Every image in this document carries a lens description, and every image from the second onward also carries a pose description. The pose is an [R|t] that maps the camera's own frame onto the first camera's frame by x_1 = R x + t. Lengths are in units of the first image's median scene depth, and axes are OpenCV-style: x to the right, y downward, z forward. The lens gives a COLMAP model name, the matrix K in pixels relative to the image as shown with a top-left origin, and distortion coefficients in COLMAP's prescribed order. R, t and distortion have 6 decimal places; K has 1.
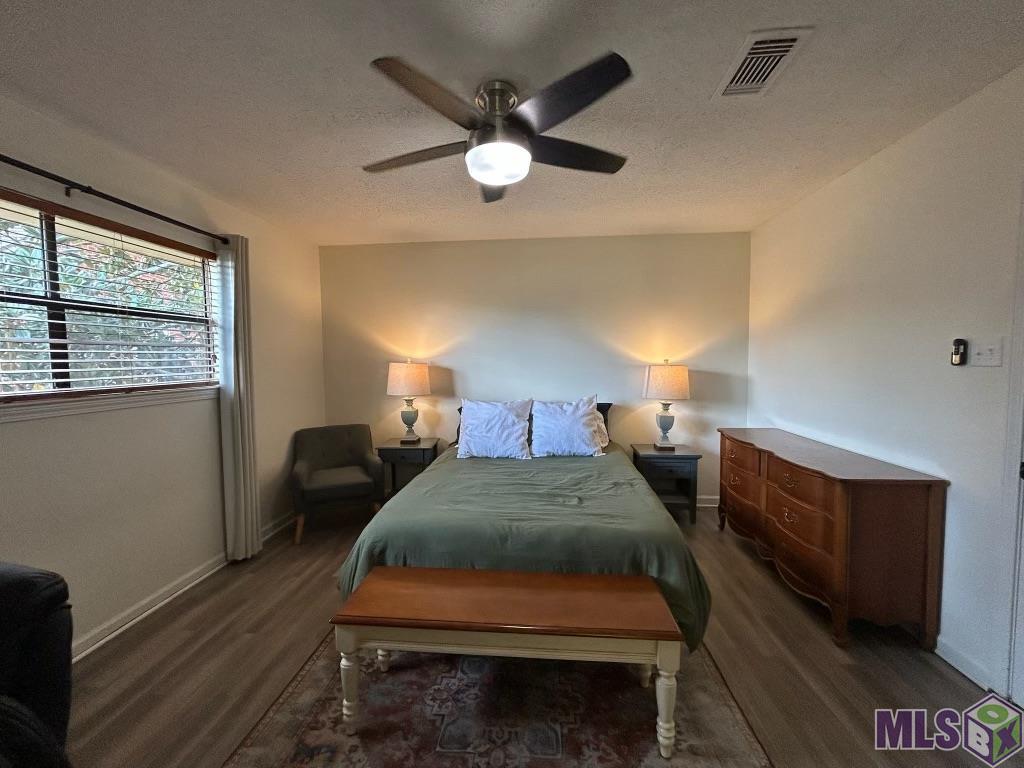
lens RADIAL K [[413.0, 0, 507.5], [0, 413.0, 386.0], [0, 0, 1]] dist [0.003837, 0.000644]
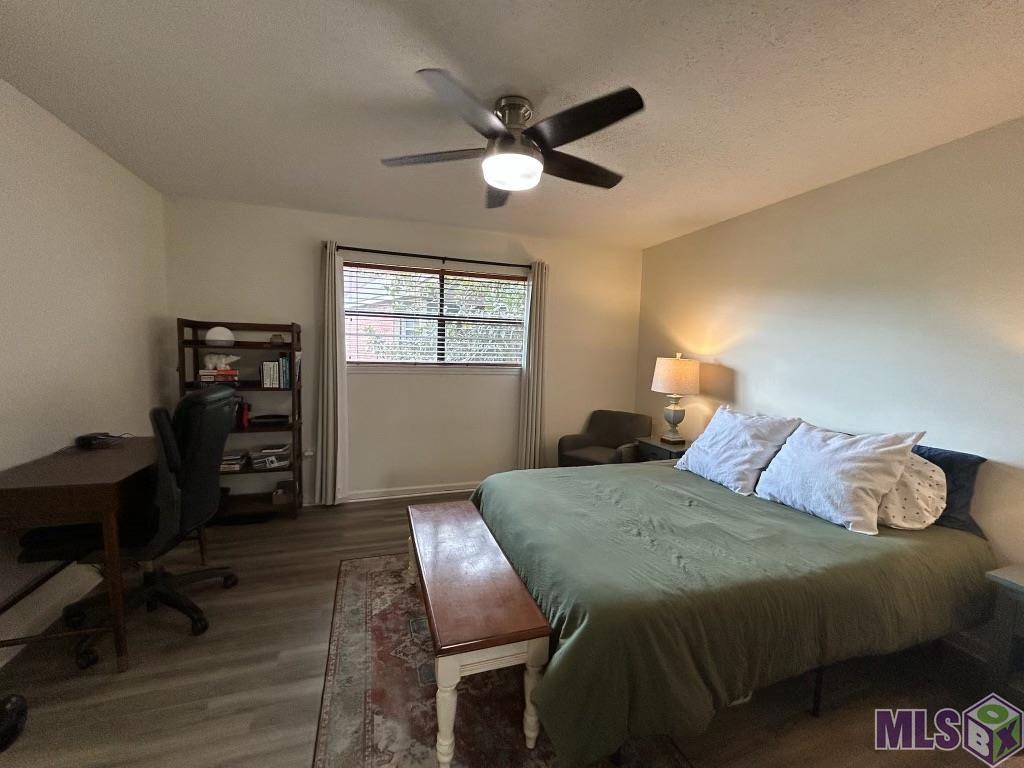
lens RADIAL K [[413.0, 0, 506.3], [0, 413.0, 379.8], [0, 0, 1]] dist [0.003837, 0.000644]
pose [[0.391326, 0.093170, -0.915523, 0.653204], [-0.093289, 0.993753, 0.061257, -0.040588], [0.915511, 0.061437, 0.397573, 0.369304]]
